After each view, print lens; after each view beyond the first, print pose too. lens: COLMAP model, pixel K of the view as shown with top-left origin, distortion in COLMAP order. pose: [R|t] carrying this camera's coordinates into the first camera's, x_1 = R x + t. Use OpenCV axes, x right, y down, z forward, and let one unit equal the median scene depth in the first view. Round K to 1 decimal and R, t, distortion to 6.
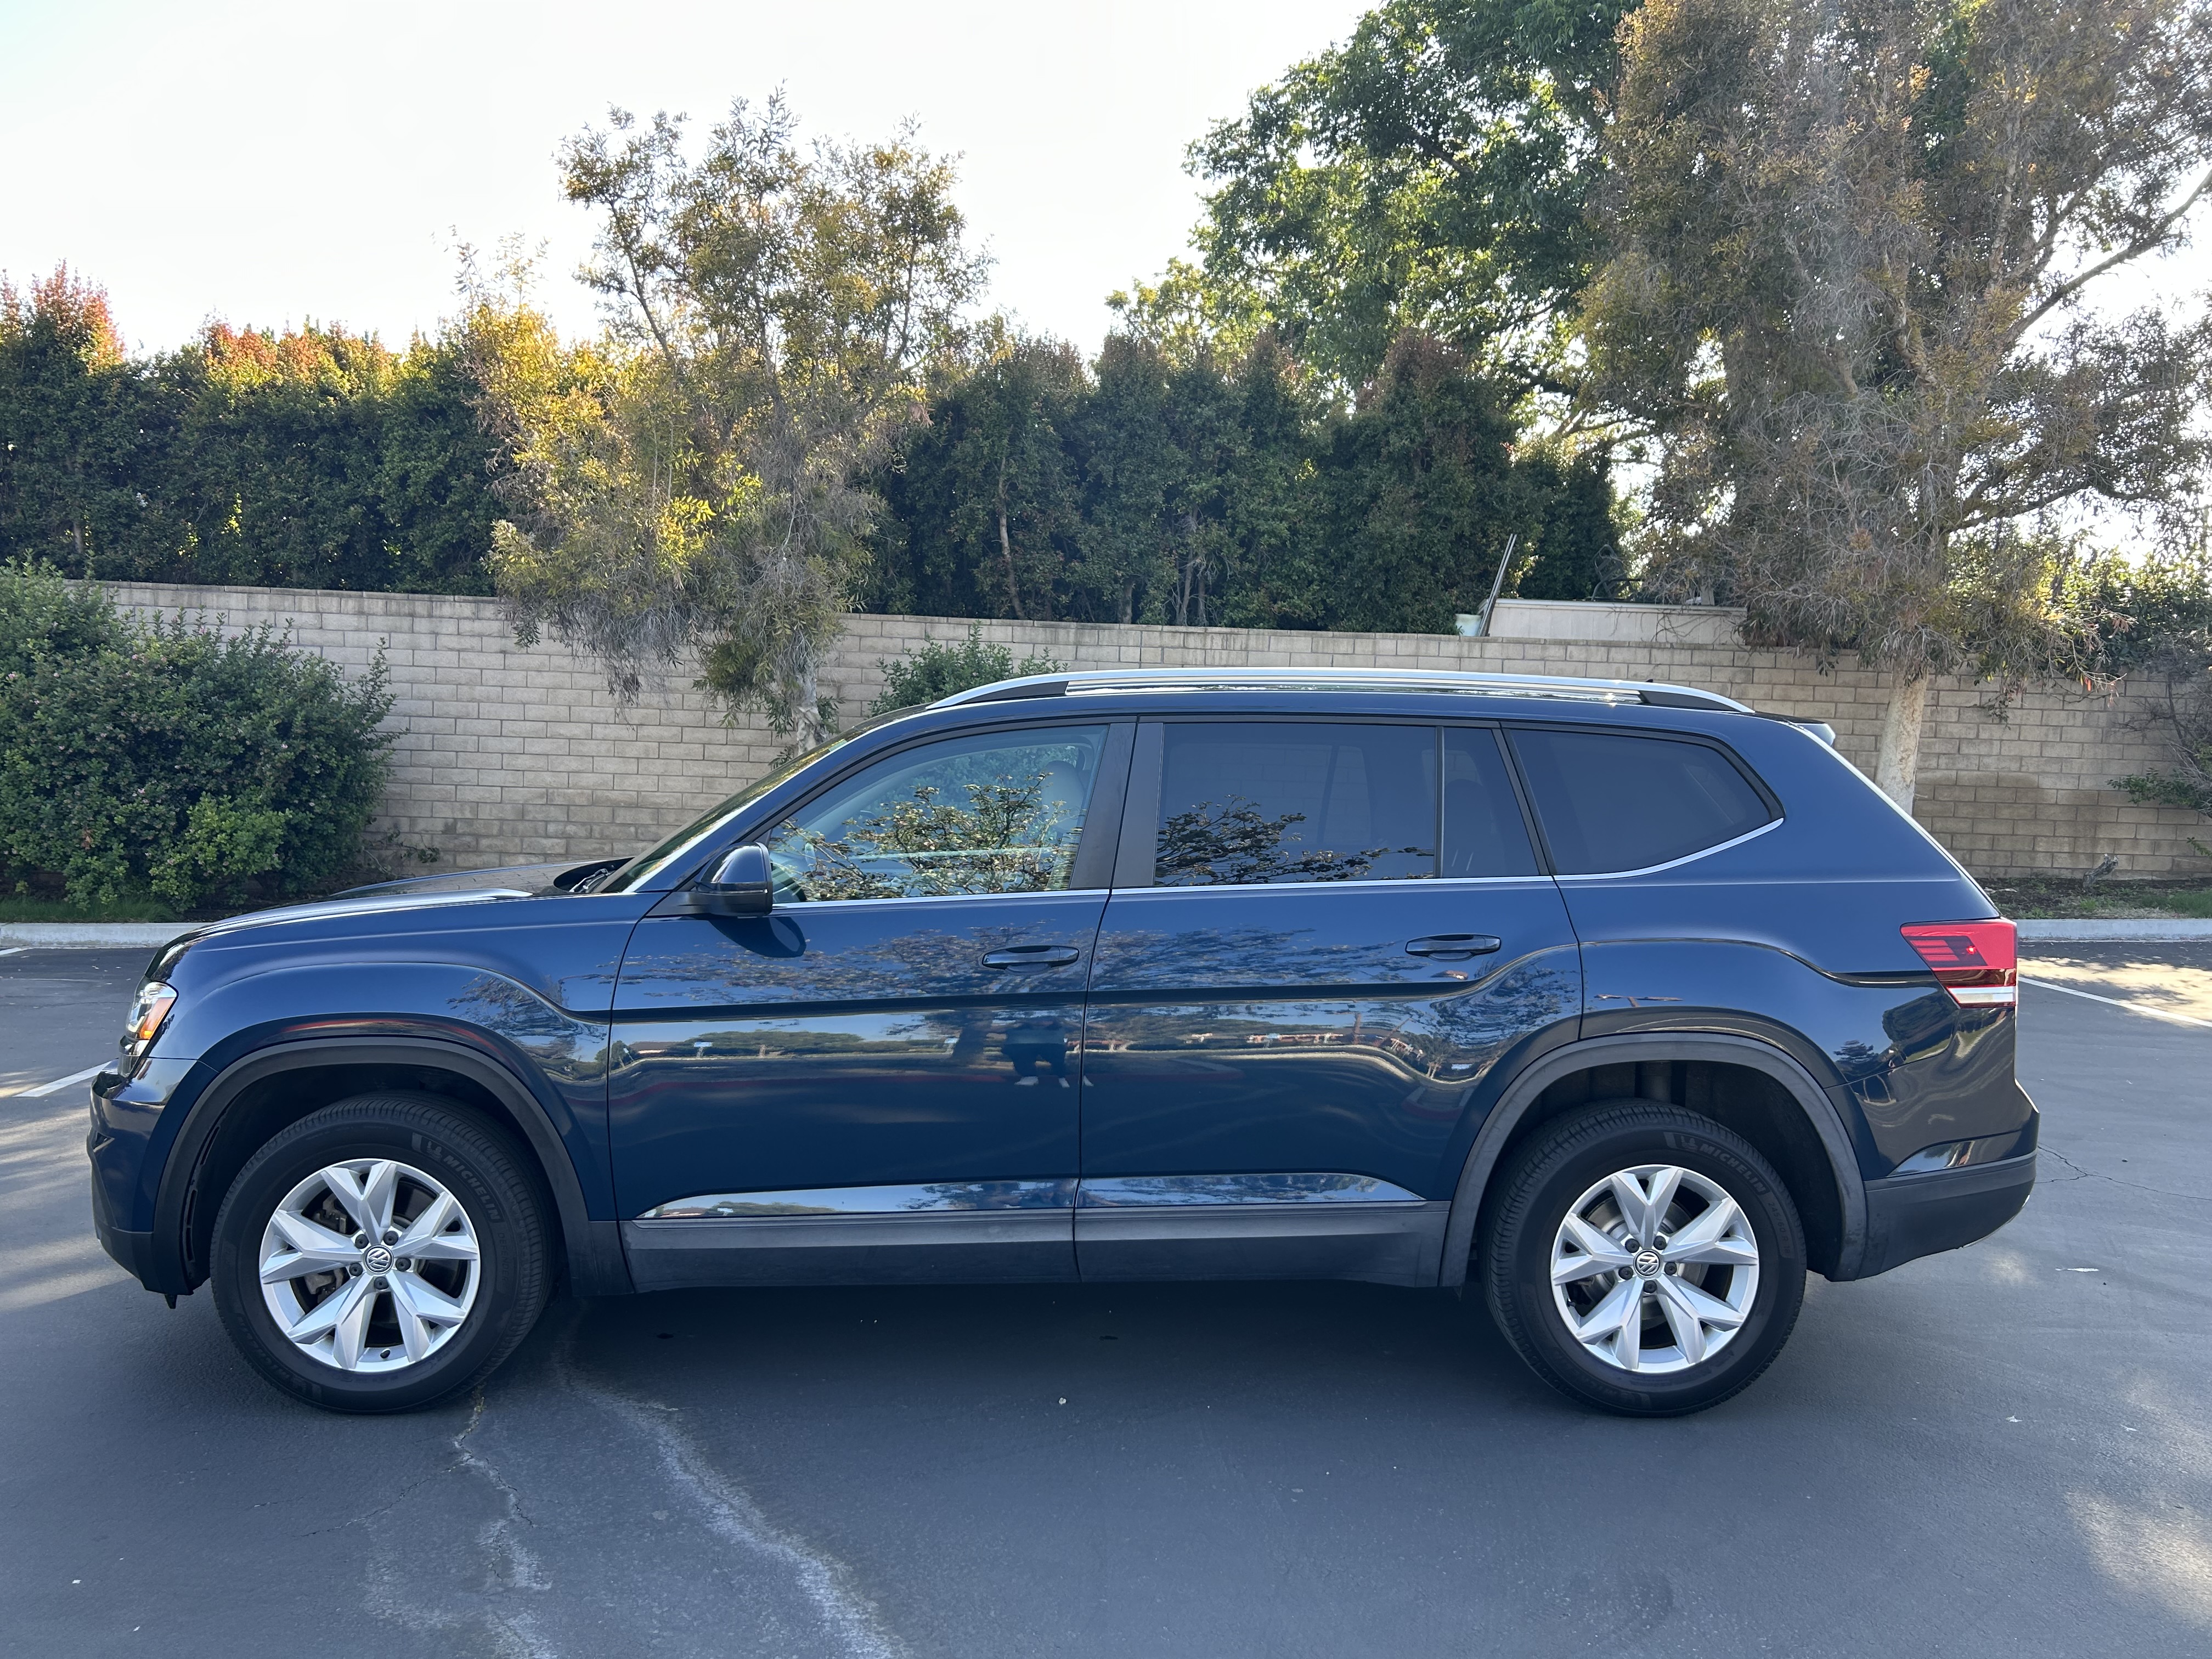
lens RADIAL K [[1689.9, 0, 1106.4], [0, 1689.9, 895.6], [0, 0, 1]] dist [0.047511, -0.083718]
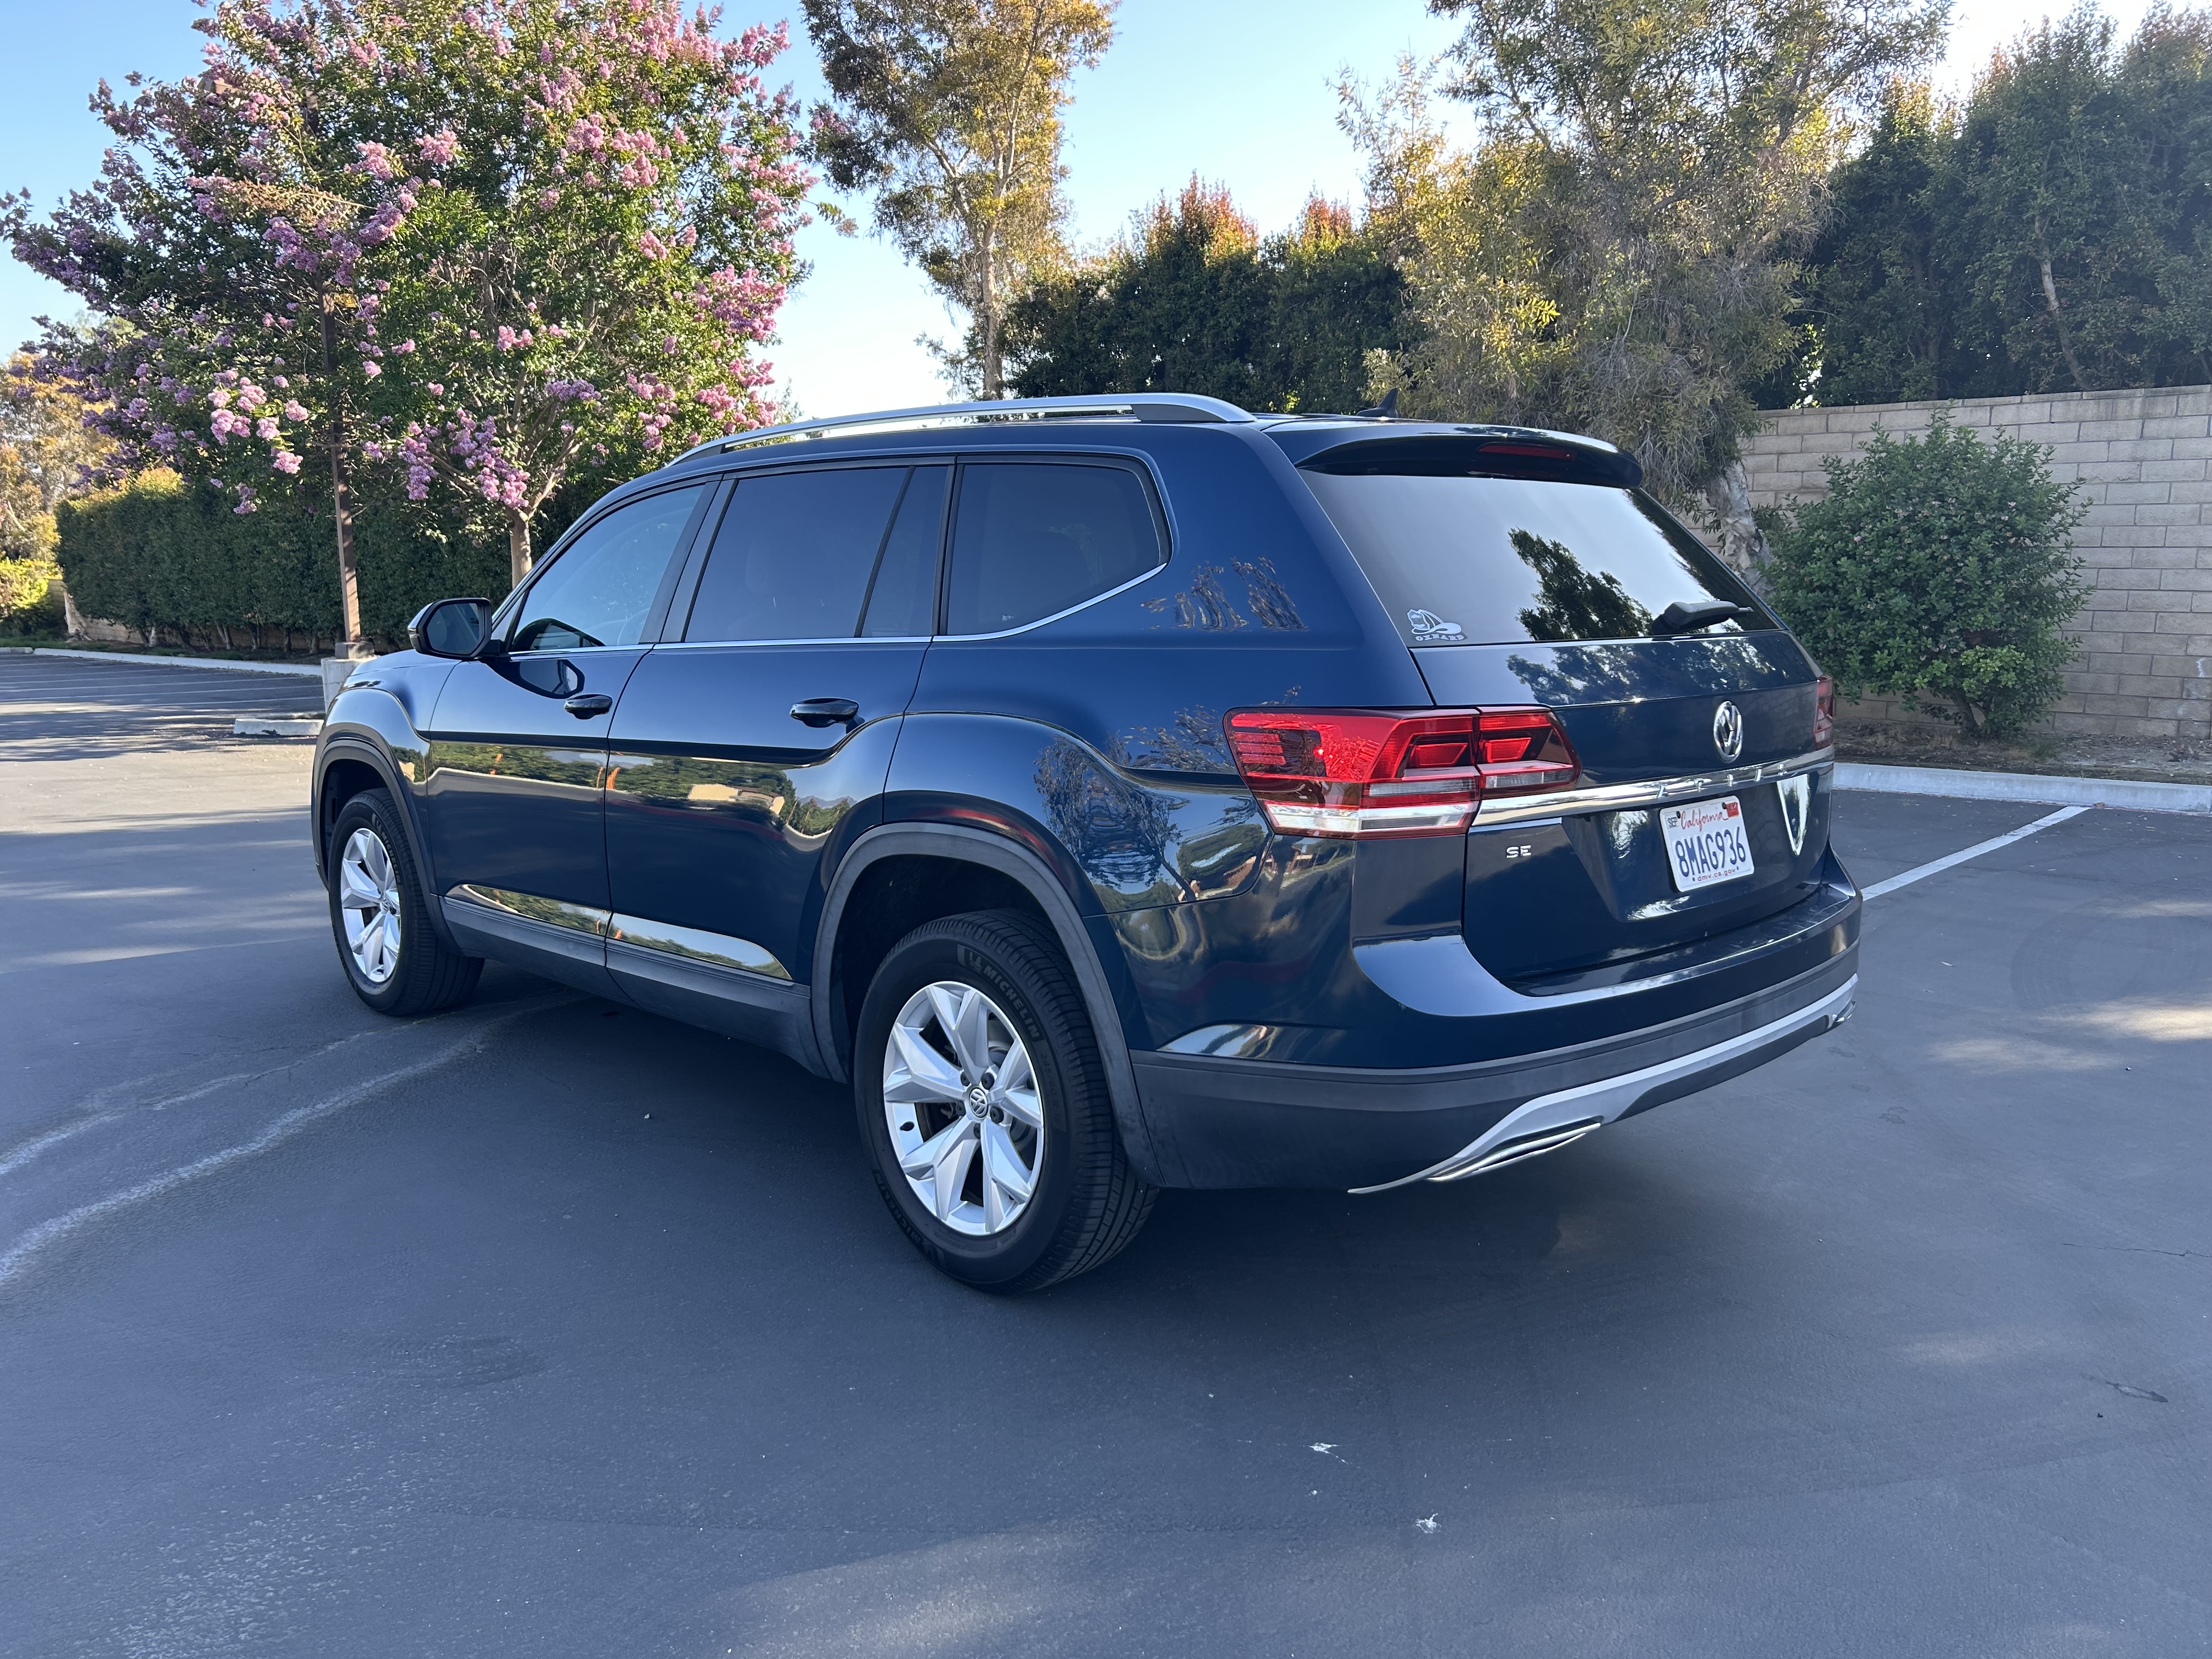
lens RADIAL K [[1699.9, 0, 1106.0], [0, 1699.9, 829.5], [0, 0, 1]] dist [0.046746, -0.043264]
pose [[0.658534, 0.088805, -0.747293, 0.327525], [-0.054953, 0.996037, 0.069939, 0.008364], [0.750542, -0.004991, 0.660804, 0.171635]]
